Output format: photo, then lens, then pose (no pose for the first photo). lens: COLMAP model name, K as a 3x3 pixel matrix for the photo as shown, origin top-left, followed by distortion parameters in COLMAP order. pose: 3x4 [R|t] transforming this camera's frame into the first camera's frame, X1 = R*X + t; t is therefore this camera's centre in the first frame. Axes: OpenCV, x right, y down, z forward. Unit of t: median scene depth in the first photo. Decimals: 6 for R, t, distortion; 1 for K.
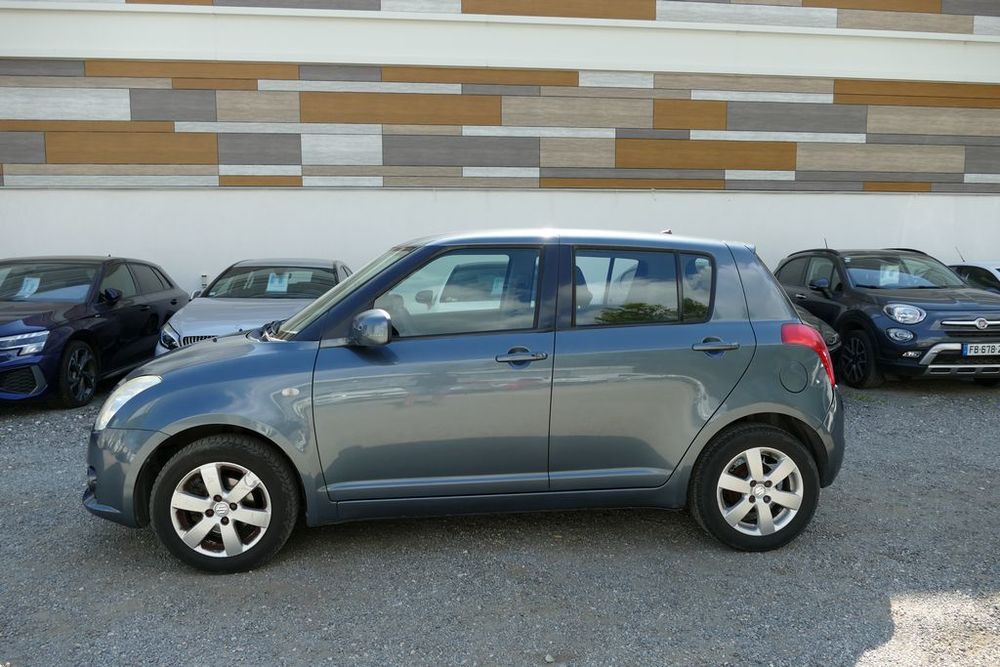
lens RADIAL K [[732.0, 0, 499.9], [0, 732.0, 333.8], [0, 0, 1]] dist [-0.010161, -0.000174]
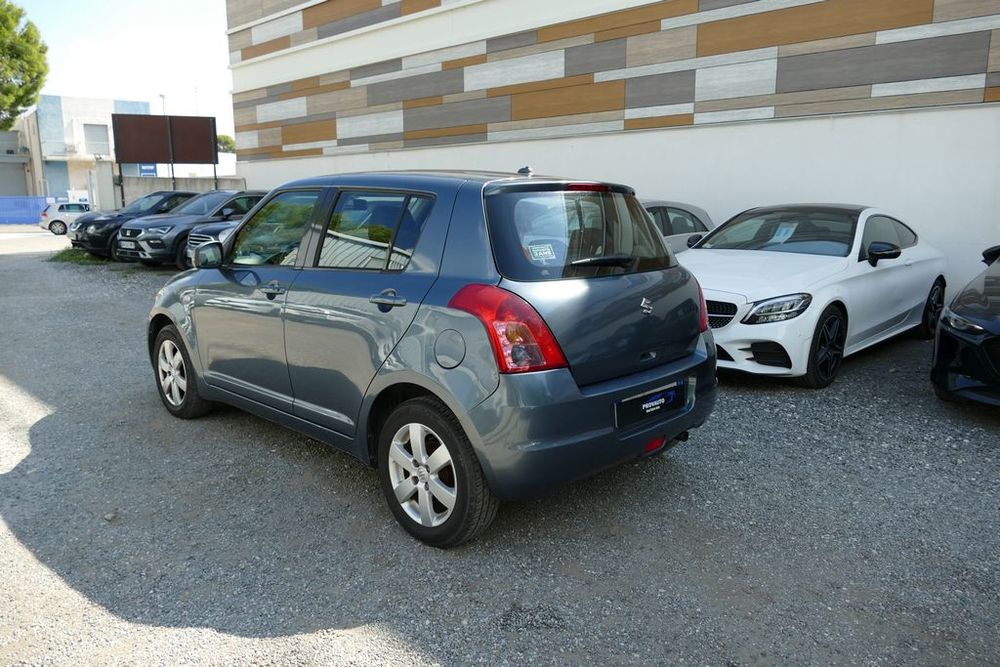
lens RADIAL K [[732.0, 0, 500.3], [0, 732.0, 333.4], [0, 0, 1]] dist [-0.010161, -0.000174]
pose [[0.635496, 0.142209, -0.758895, 0.350606], [-0.080776, 0.989744, 0.117826, -0.019599], [0.767867, -0.013577, 0.640466, 0.174260]]
